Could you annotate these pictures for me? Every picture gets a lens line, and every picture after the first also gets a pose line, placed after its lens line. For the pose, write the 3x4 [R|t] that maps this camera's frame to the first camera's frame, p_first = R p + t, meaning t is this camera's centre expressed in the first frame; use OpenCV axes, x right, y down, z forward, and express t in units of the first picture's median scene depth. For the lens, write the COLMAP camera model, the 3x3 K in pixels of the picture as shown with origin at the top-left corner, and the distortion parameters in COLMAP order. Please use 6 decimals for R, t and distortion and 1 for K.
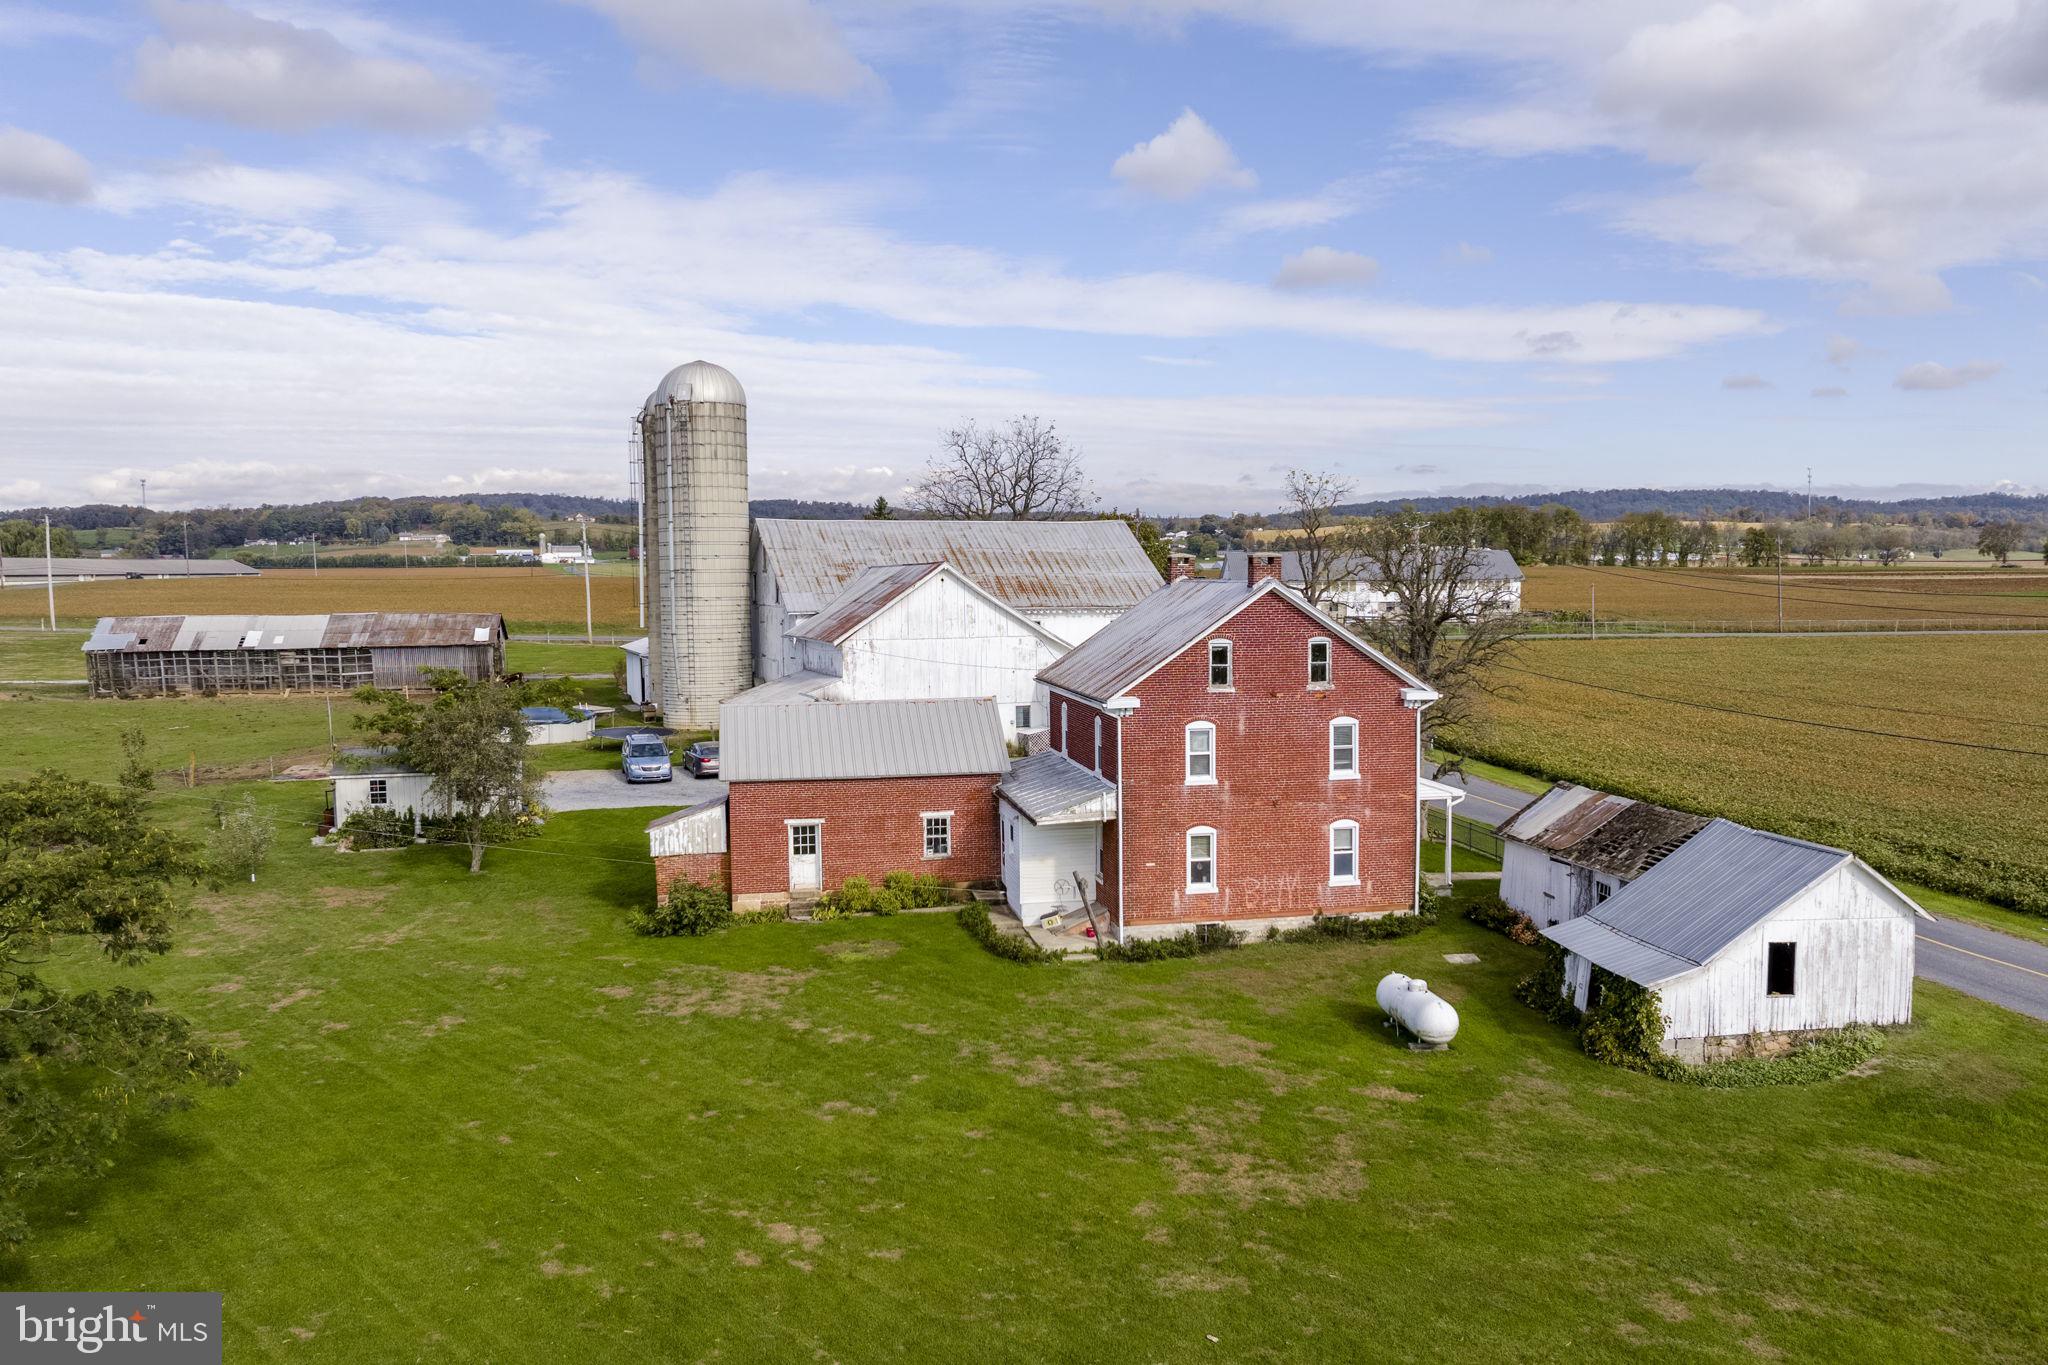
lens RADIAL K [[1599.3, 0, 1120.5], [0, 1599.3, 708.1], [0, 0, 1]] dist [-0.018782, -0.012905]
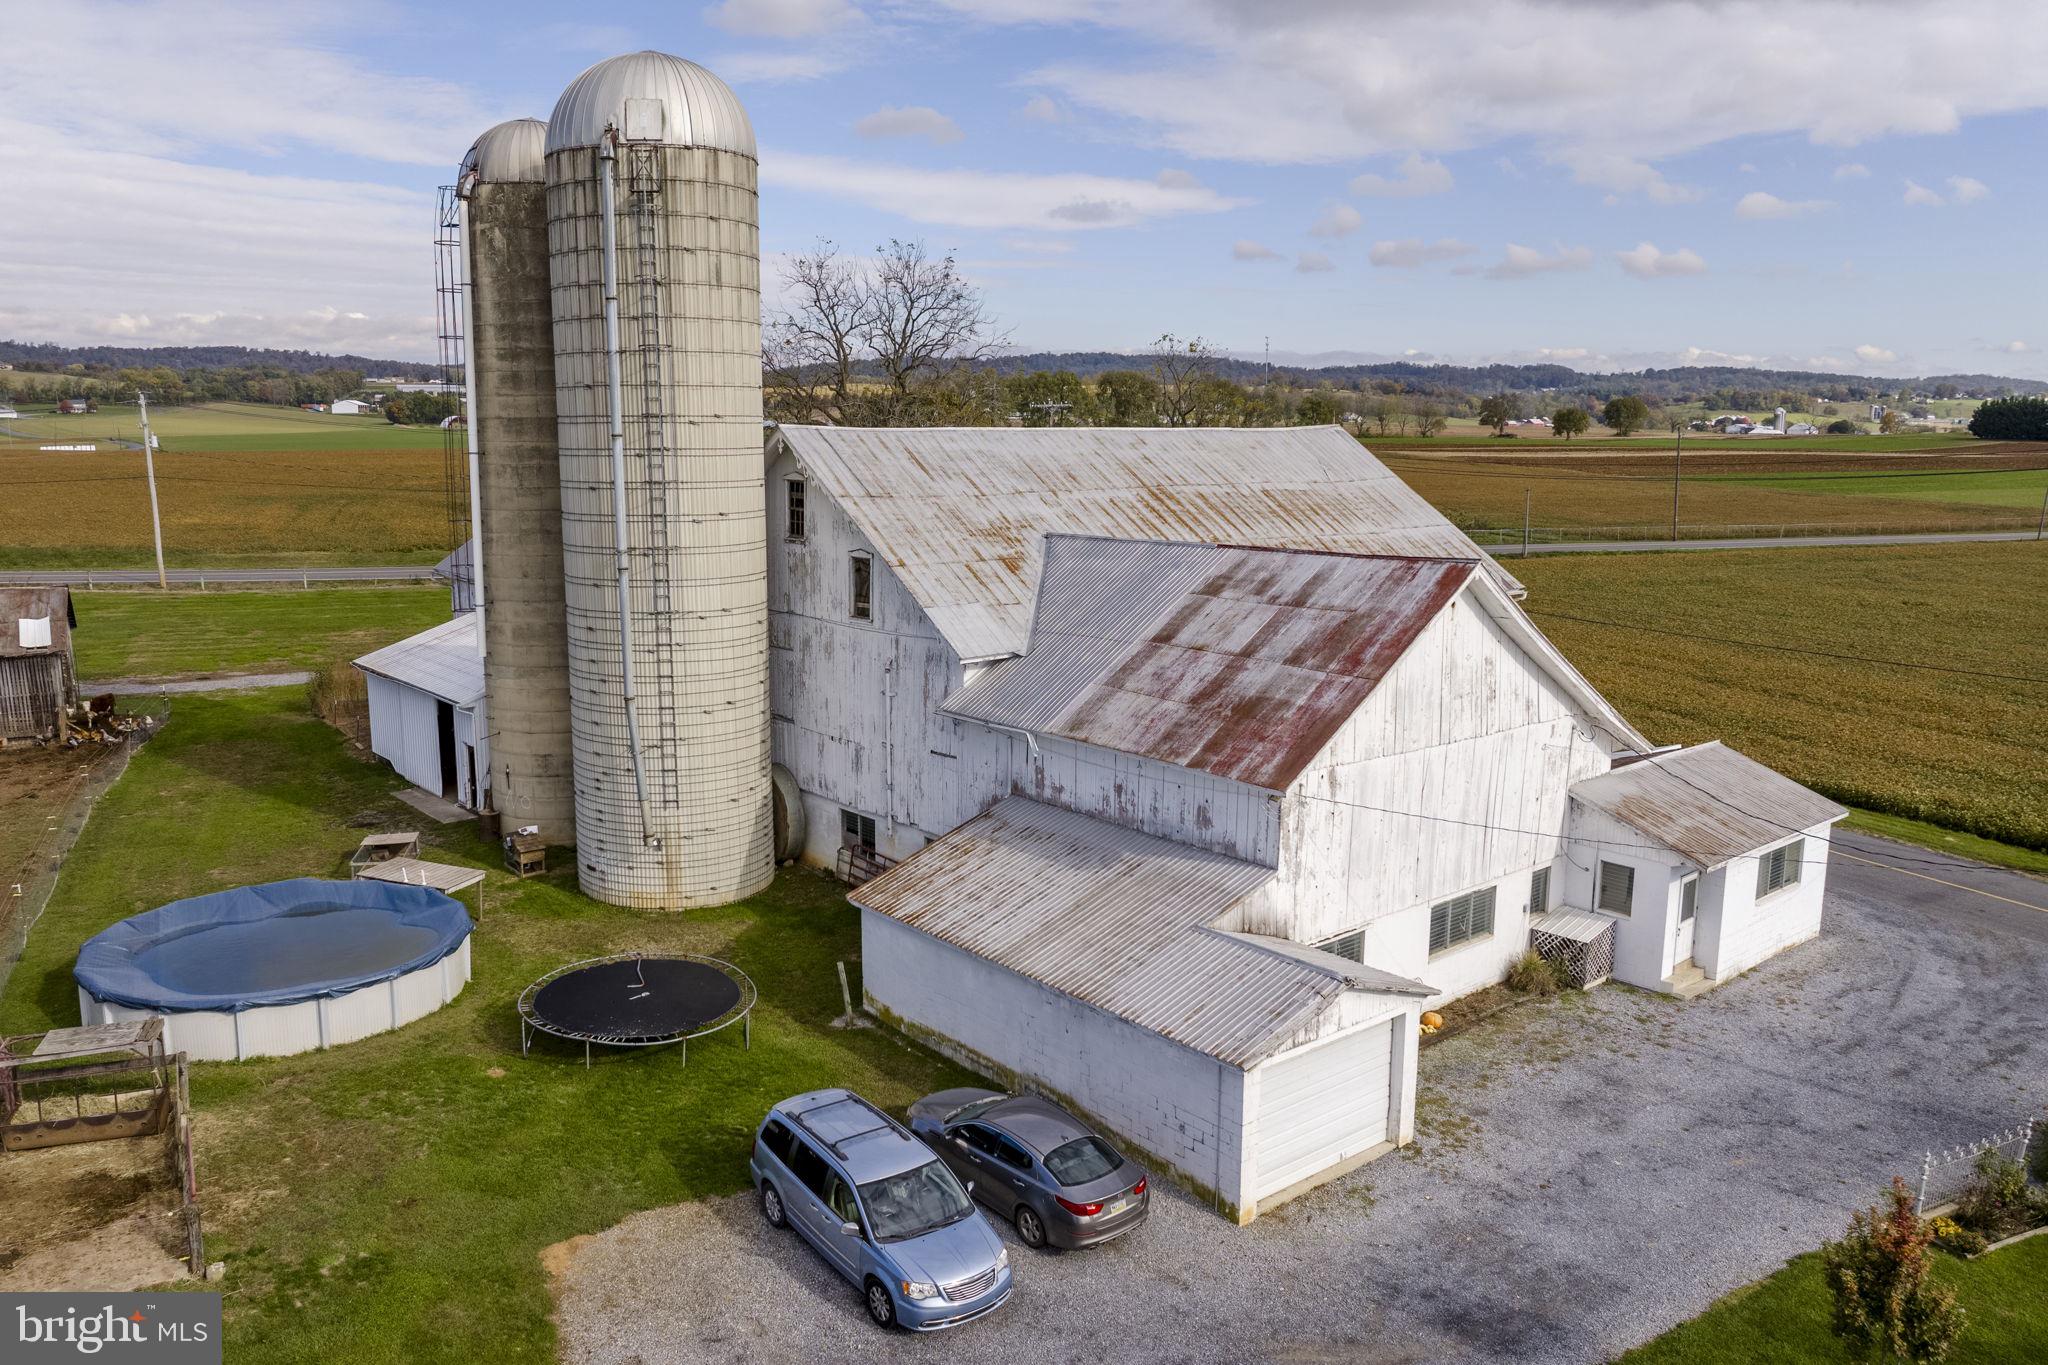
lens RADIAL K [[1503.3, 0, 1023.9], [0, 1503.3, 700.3], [0, 0, 1]] dist [-0.006808, -0.023380]
pose [[0.962739, -0.039729, 0.267497, -0.526891], [0.014221, 0.995219, 0.096628, -0.153623], [-0.270057, -0.089224, 0.958701, 1.070618]]
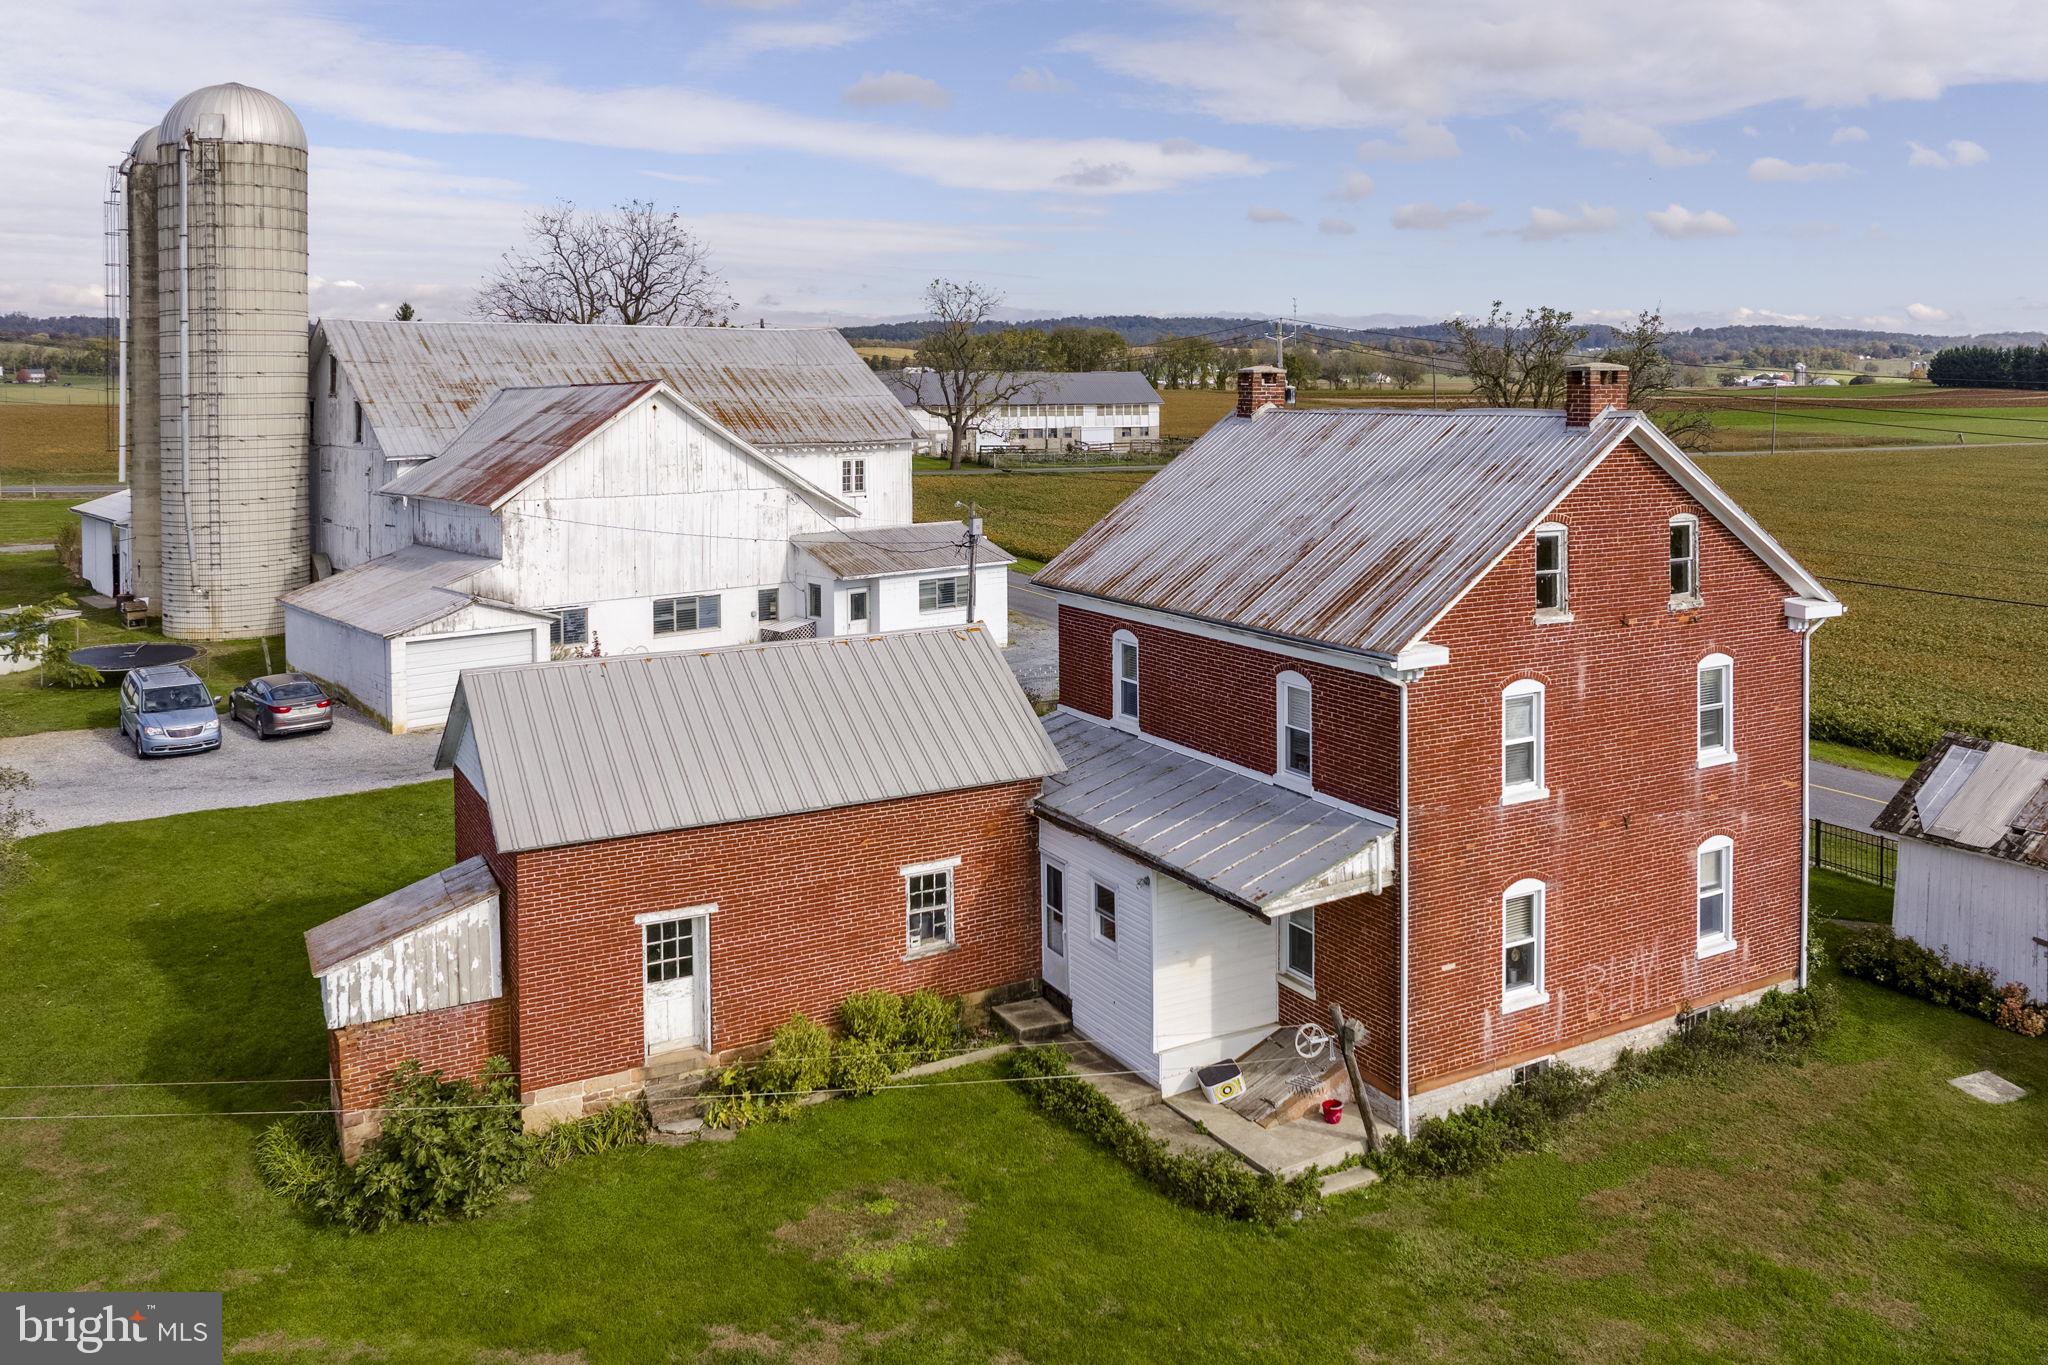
lens RADIAL K [[1599.3, 0, 1145.3], [0, 1599.3, 415.1], [0, 0, 1]] dist [-0.018782, -0.012905]
pose [[0.947761, -0.004398, 0.318950, -0.211942], [0.027637, 0.997277, -0.068370, -0.041646], [-0.317781, 0.073613, 0.945302, 0.480446]]
